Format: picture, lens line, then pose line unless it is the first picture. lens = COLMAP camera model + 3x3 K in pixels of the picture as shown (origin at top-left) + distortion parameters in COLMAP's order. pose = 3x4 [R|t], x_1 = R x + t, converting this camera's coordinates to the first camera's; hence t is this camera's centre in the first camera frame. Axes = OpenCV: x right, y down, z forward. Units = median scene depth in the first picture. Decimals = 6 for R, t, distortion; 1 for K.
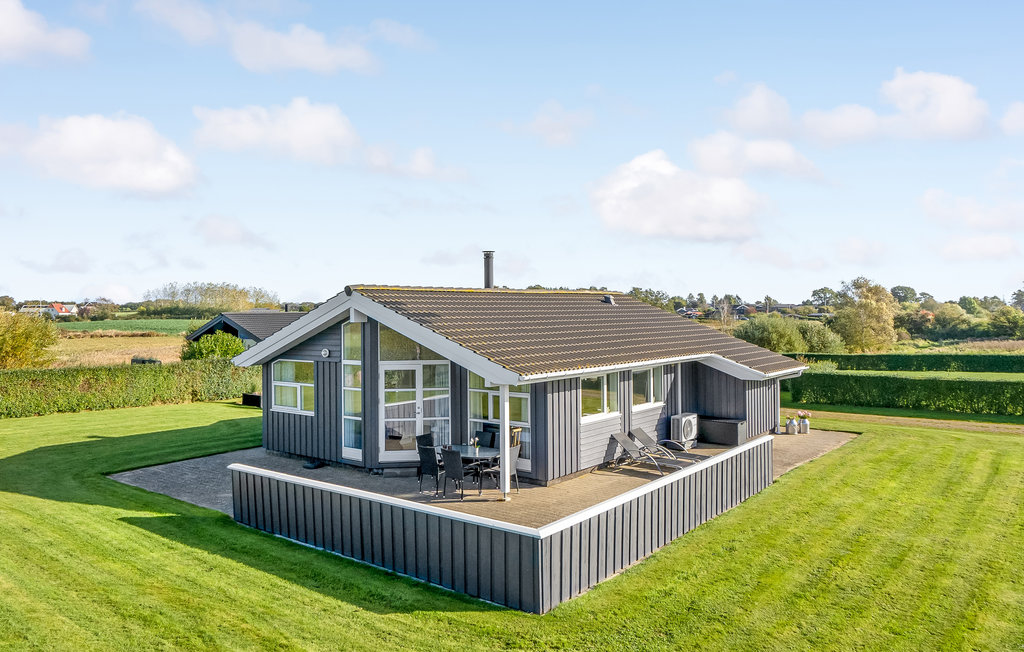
lens RADIAL K [[723.1, 0, 493.6], [0, 723.1, 352.7], [0, 0, 1]] dist [0.028151, 0.000792]
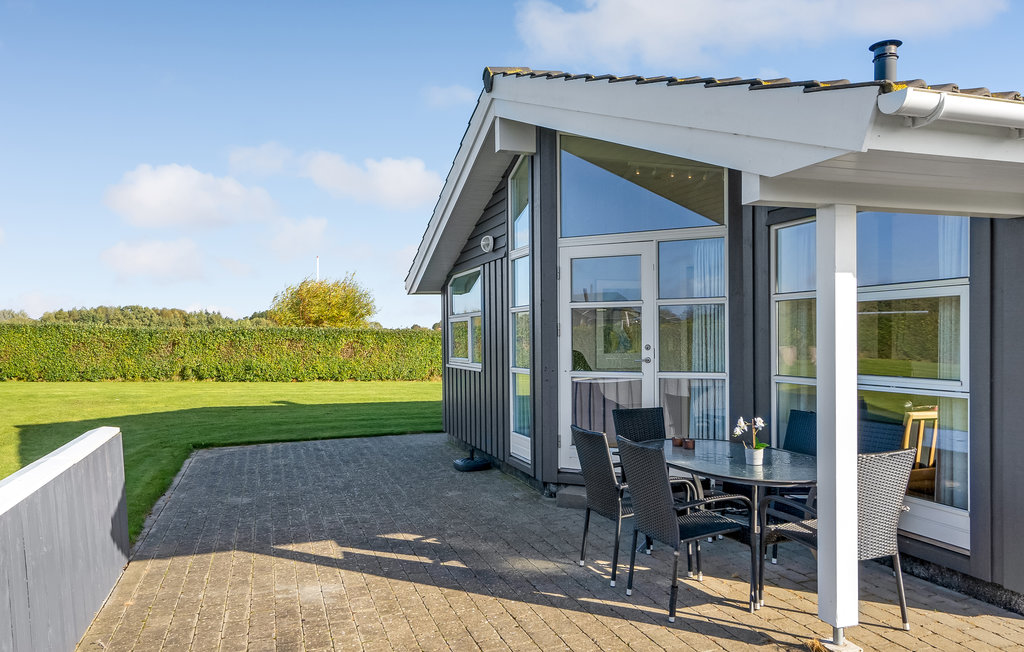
lens RADIAL K [[723.1, 0, 493.6], [0, 723.1, 352.7], [0, 0, 1]] dist [0.028151, 0.000792]
pose [[0.843315, 0.014174, -0.537233, 0.044280], [-0.026632, 0.999526, -0.015435, 0.087253], [0.536760, 0.027324, 0.843292, 0.598788]]
